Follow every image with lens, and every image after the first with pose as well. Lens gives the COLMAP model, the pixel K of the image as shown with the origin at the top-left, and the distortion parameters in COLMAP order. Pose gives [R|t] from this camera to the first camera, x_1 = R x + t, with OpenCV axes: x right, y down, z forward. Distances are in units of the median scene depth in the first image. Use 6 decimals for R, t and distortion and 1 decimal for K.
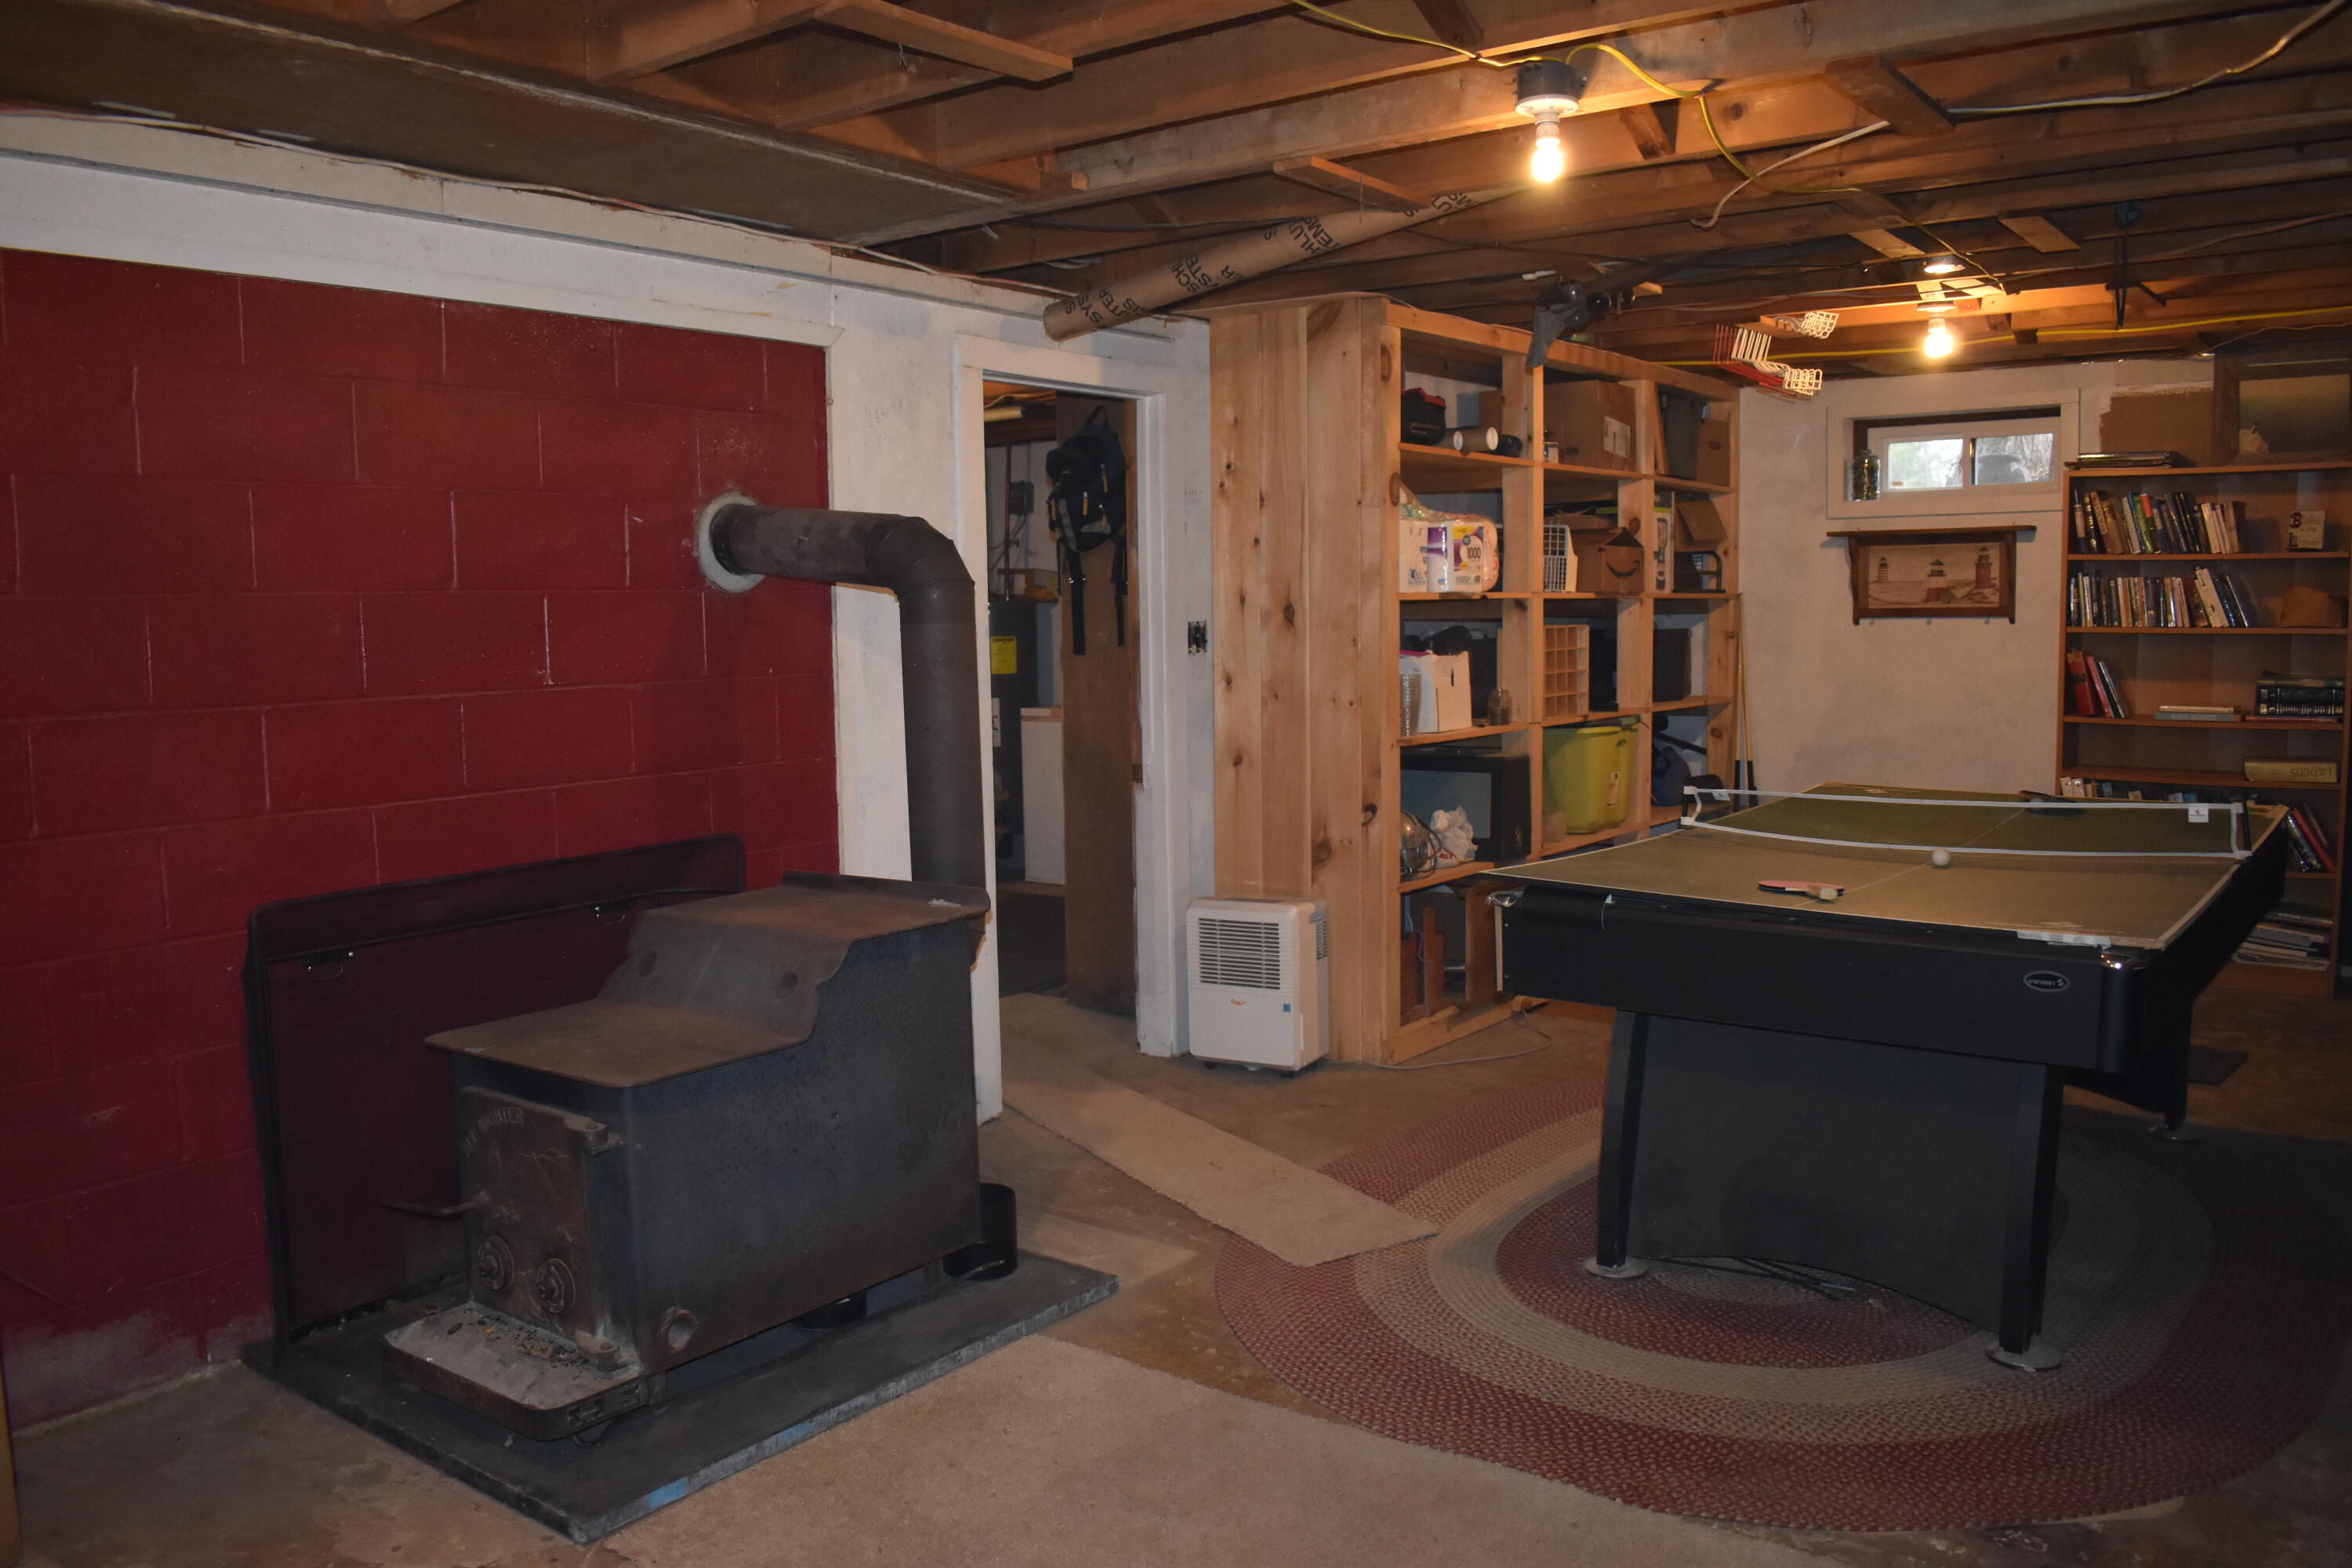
lens RADIAL K [[1834.3, 0, 1176.0], [0, 1834.3, 784.0], [0, 0, 1]] dist [-0.099469, 0.019004]
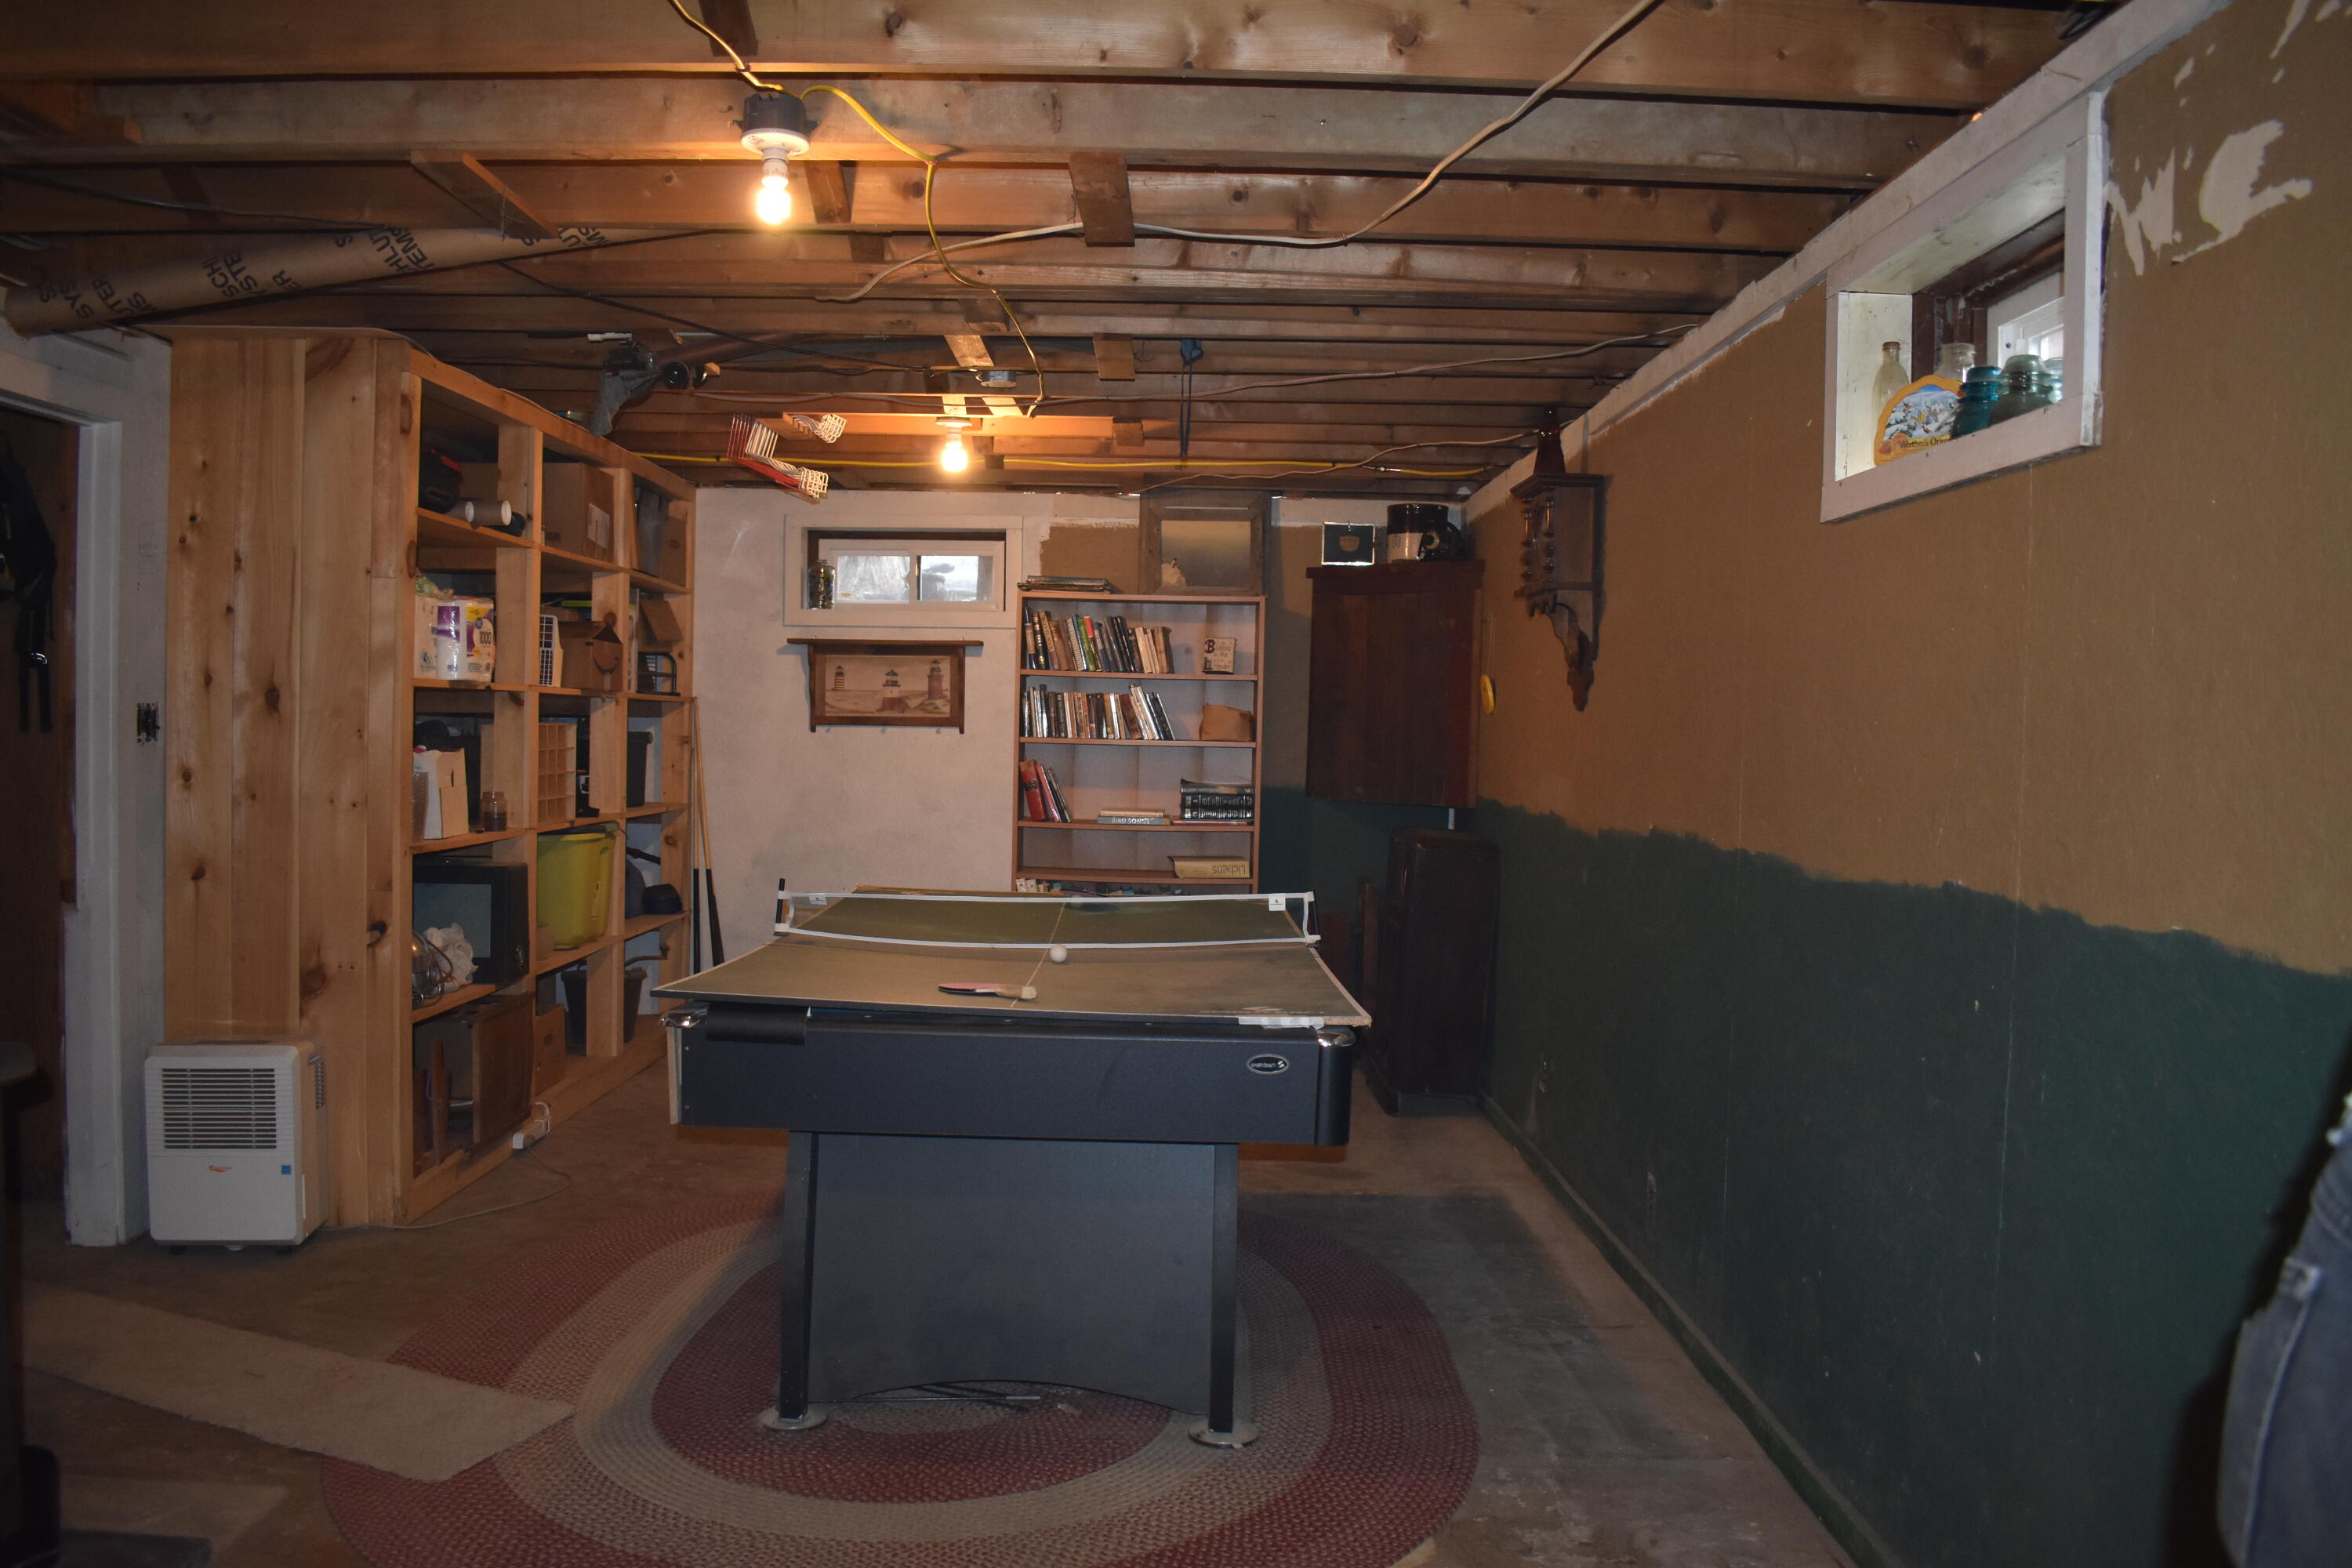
lens RADIAL K [[1834.3, 0, 1176.0], [0, 1834.3, 784.0], [0, 0, 1]] dist [-0.099469, 0.019004]
pose [[0.793546, 0.012368, 0.608384, -0.108912], [0.026576, 0.998135, -0.054955, 0.002785], [-0.607929, 0.059778, 0.791738, 0.099967]]
